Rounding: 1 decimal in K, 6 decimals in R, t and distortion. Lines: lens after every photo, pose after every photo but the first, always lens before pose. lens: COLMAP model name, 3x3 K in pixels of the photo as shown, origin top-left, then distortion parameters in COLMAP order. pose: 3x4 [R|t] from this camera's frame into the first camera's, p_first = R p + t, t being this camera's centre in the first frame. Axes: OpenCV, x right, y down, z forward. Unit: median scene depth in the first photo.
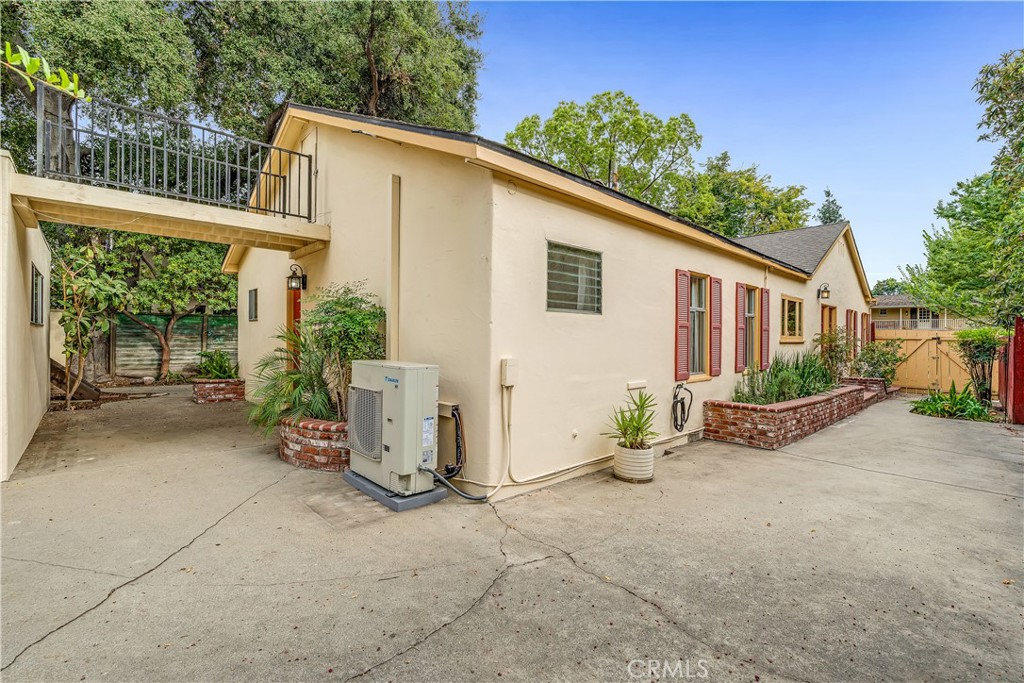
lens RADIAL K [[448.2, 0, 512.0], [0, 448.2, 341.5], [0, 0, 1]] dist [-0.004040, -0.000085]
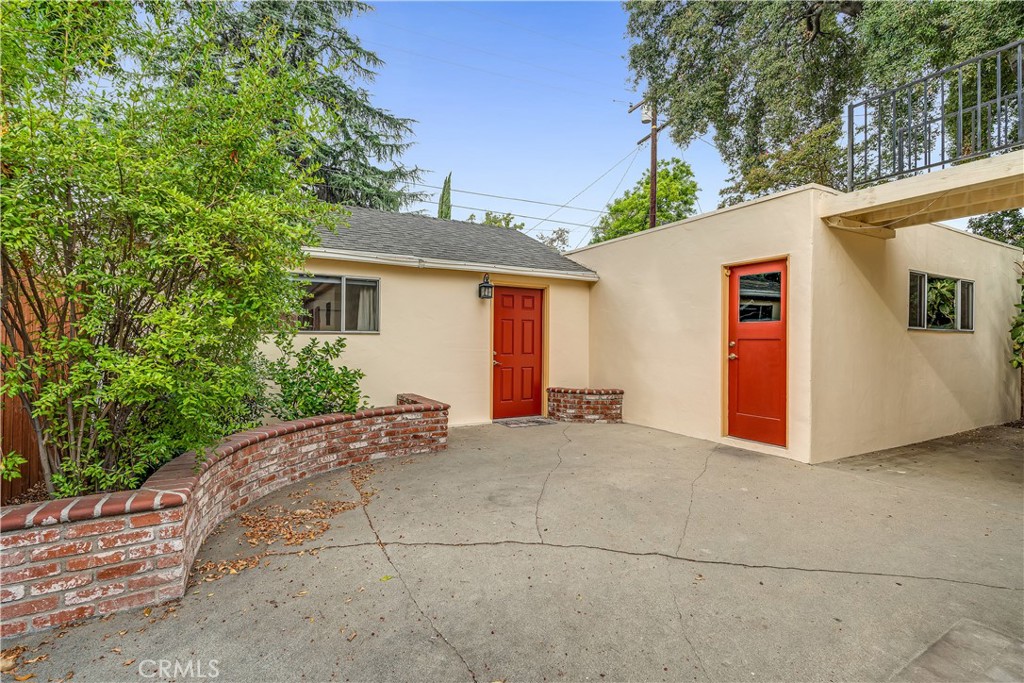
lens RADIAL K [[448.2, 0, 512.0], [0, 448.2, 341.5], [0, 0, 1]] dist [-0.004040, -0.000085]
pose [[-0.247424, -0.003772, -0.968900, 0.307553], [-0.011958, 0.999928, -0.000839, 0.001524], [0.968834, 0.011378, -0.247451, 0.805513]]
